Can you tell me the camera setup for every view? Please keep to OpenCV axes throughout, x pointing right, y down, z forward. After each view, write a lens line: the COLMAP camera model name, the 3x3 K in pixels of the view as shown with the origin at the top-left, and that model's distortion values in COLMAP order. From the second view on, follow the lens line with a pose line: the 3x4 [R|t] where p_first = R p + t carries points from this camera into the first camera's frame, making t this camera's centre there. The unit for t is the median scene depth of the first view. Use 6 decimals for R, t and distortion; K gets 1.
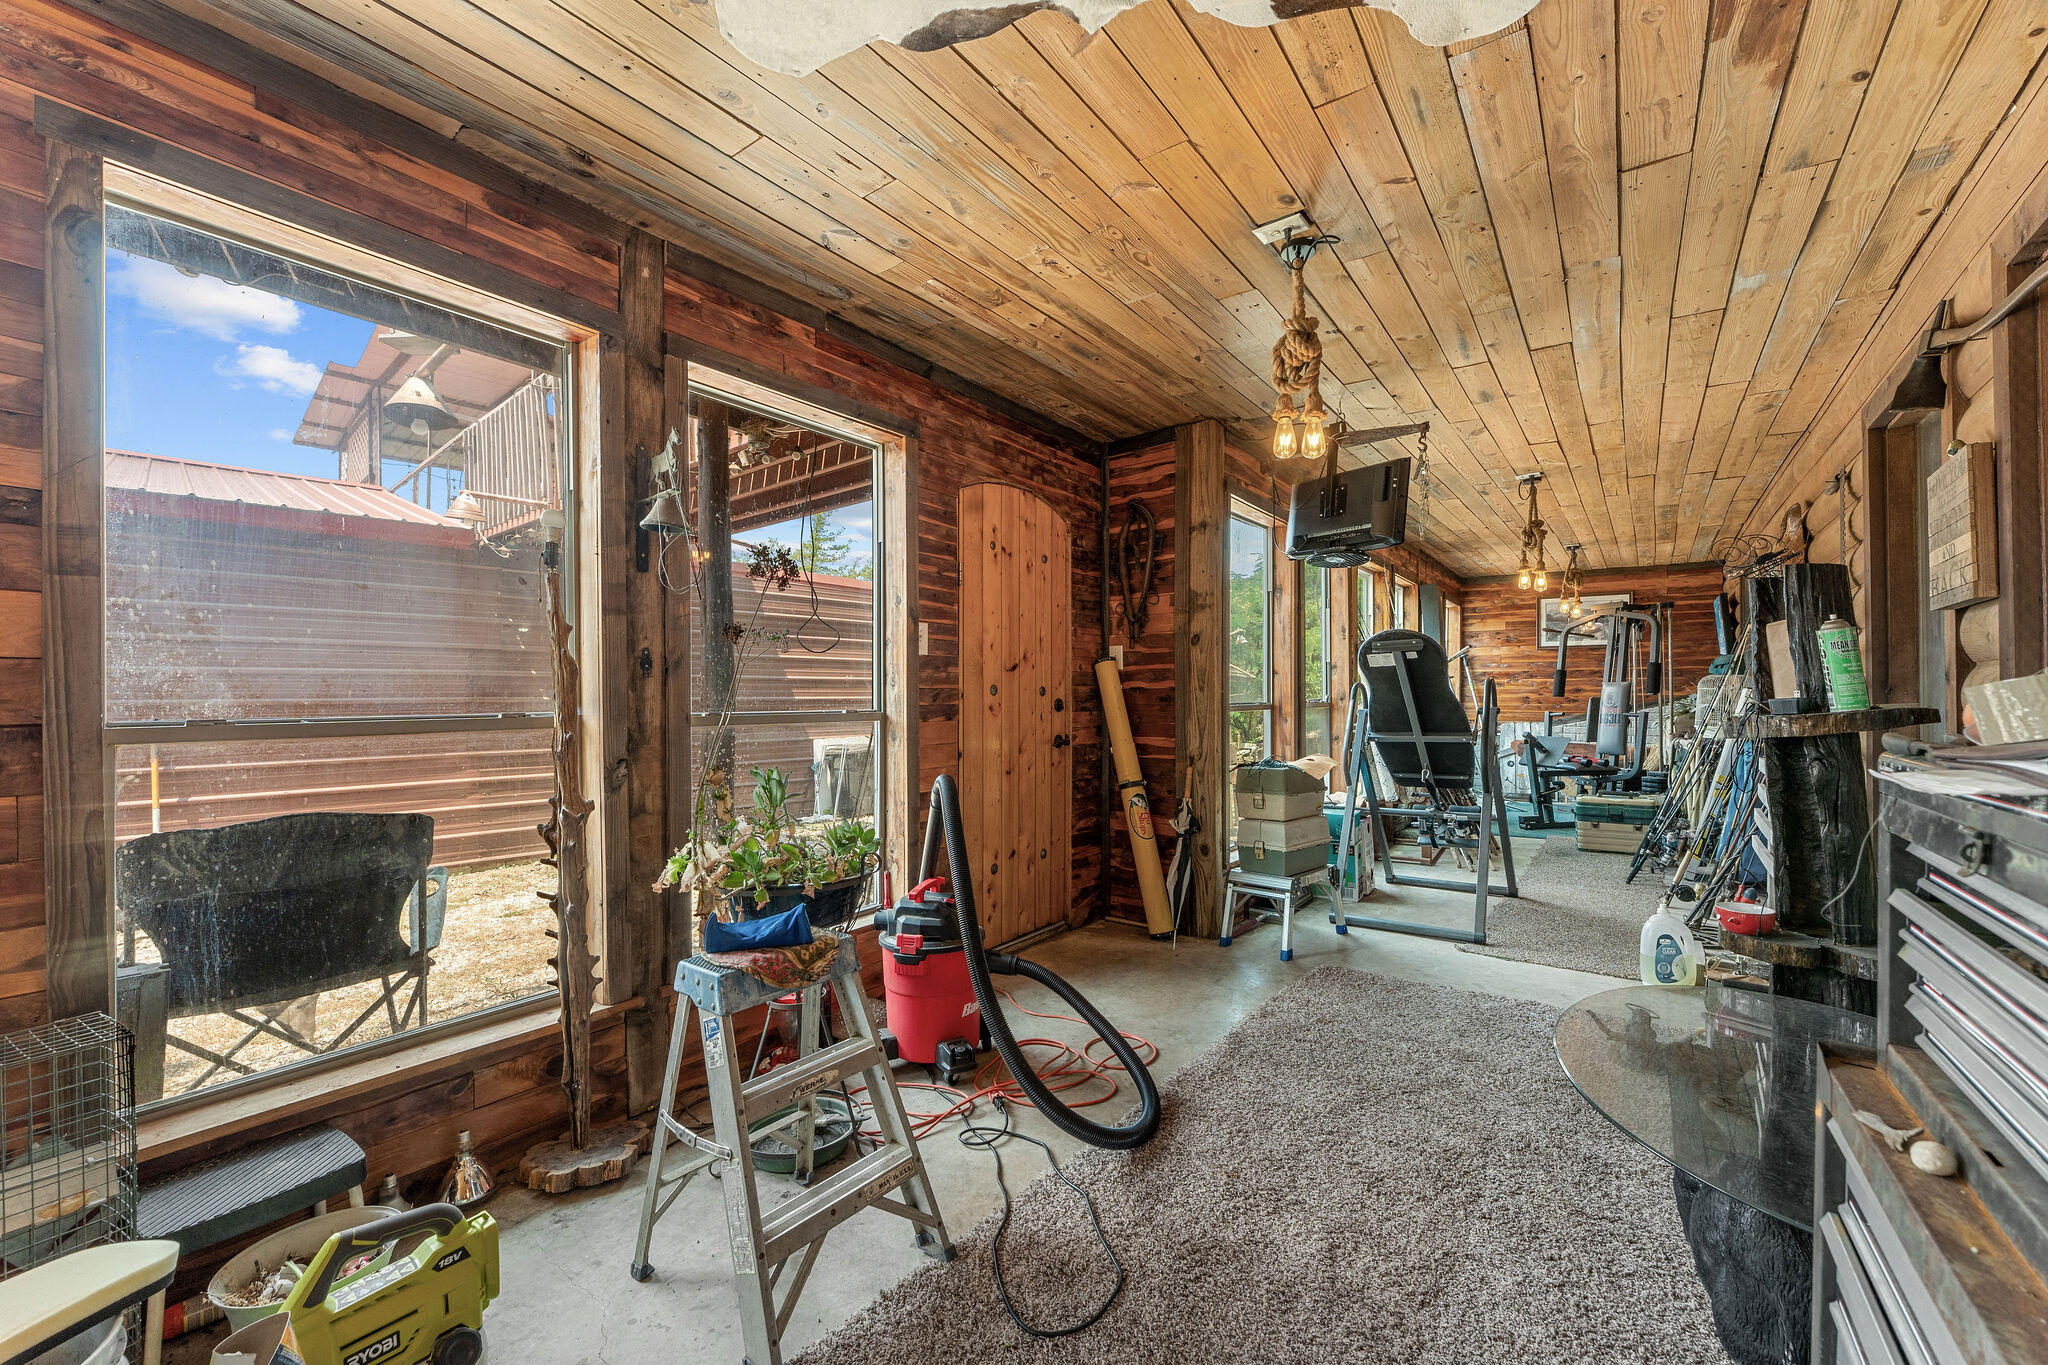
lens RADIAL K [[805.2, 0, 1026.4], [0, 805.2, 687.7], [0, 0, 1]] dist [-0.001836, -0.000560]
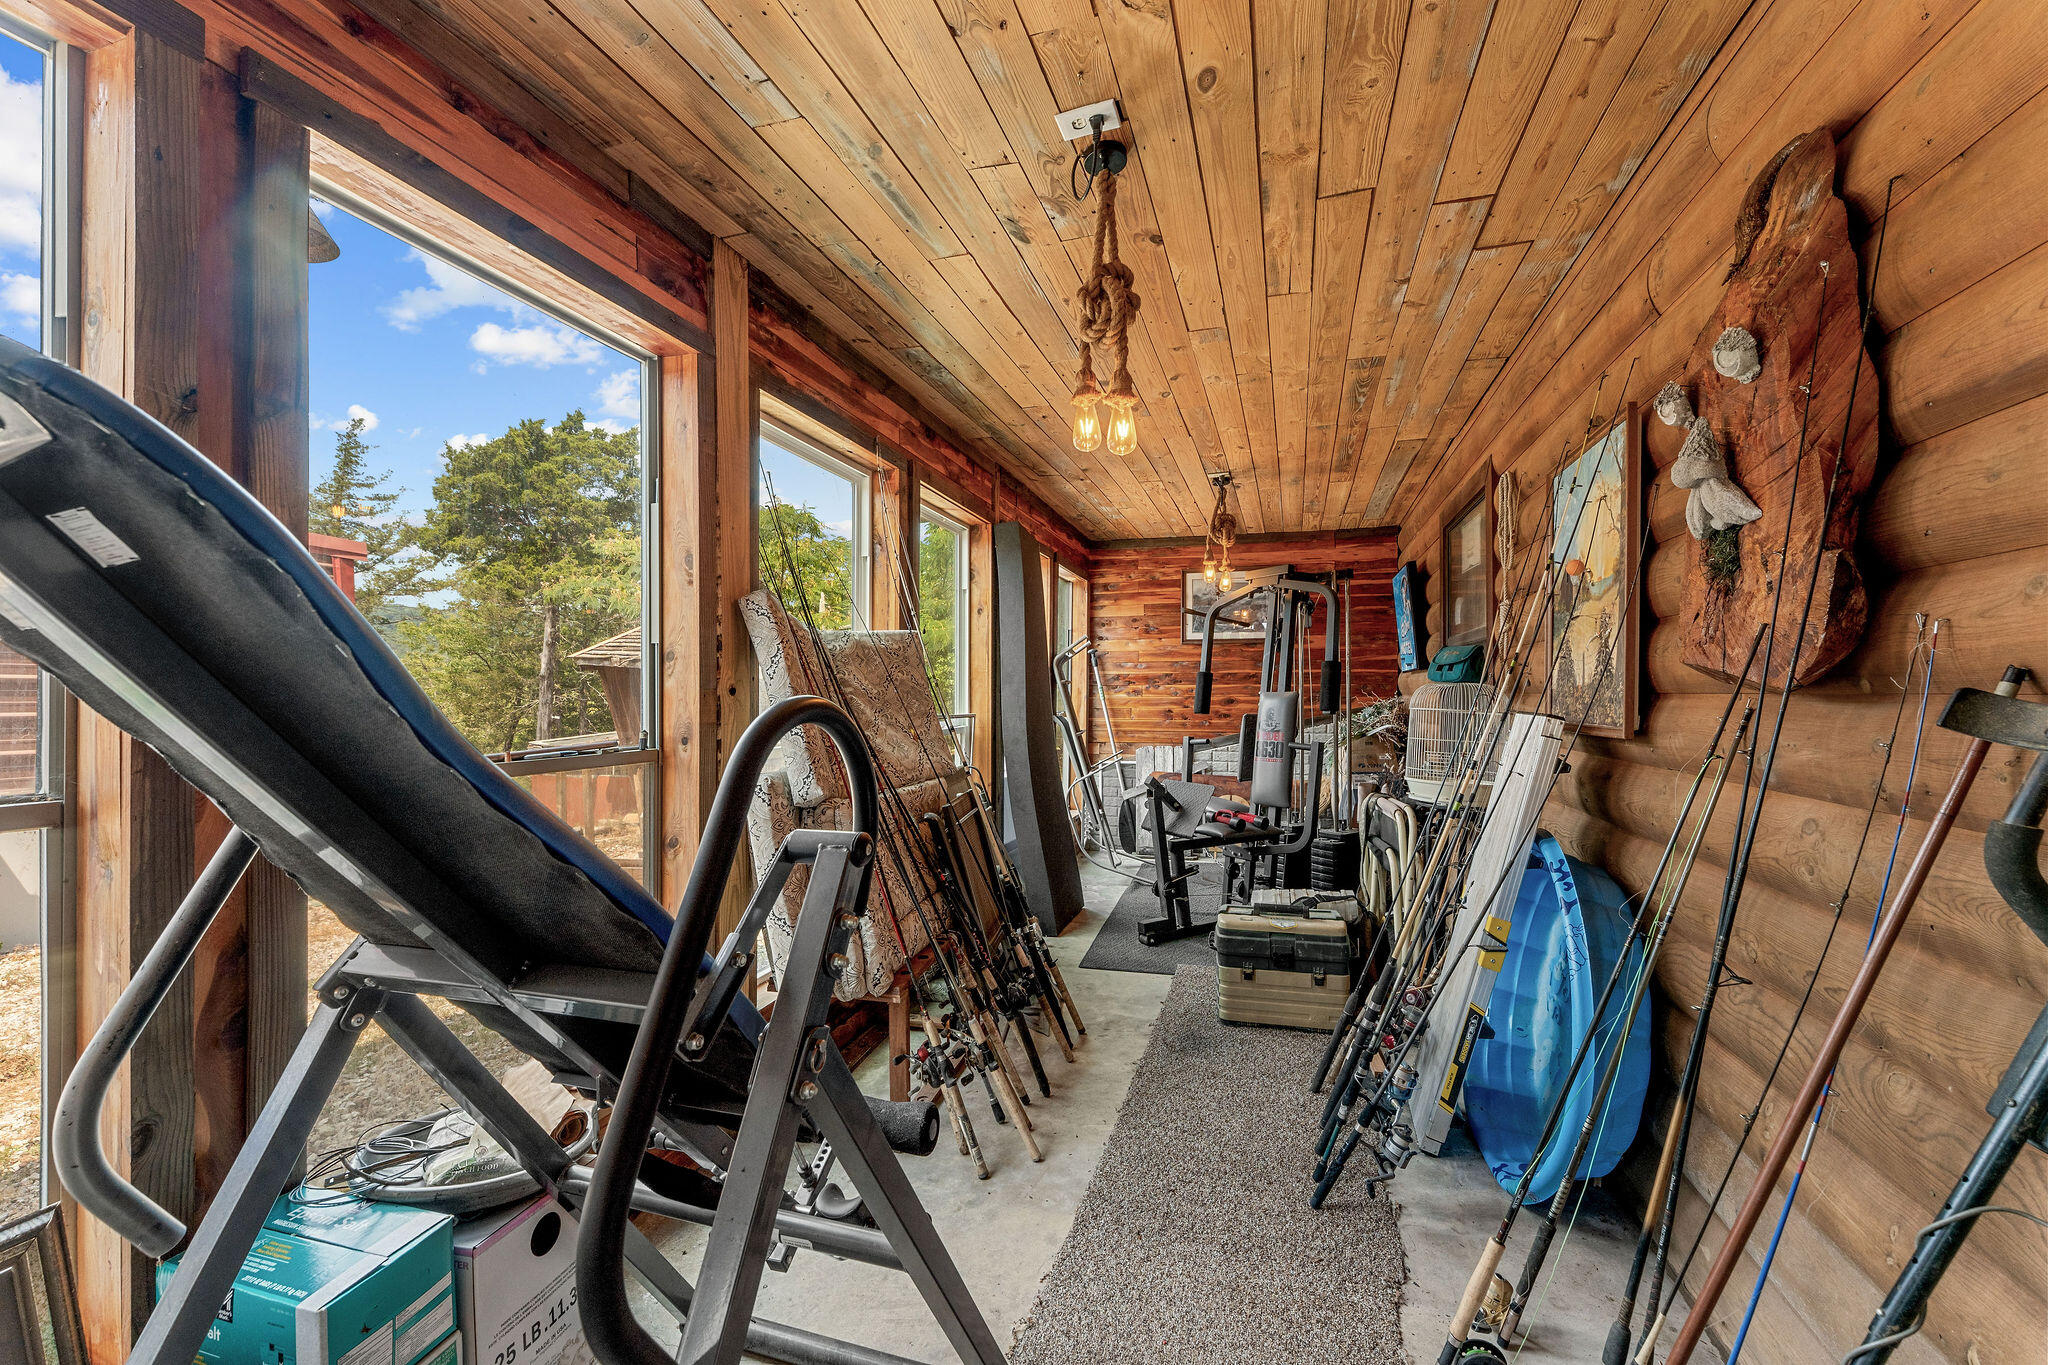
lens RADIAL K [[805.2, 0, 1021.1], [0, 805.2, 683.5], [0, 0, 1]] dist [-0.001836, -0.000560]
pose [[0.943867, 0.007202, 0.330246, 0.309123], [-0.005420, 0.999965, -0.006316, -0.007910], [-0.330280, 0.004171, 0.943874, 0.435013]]
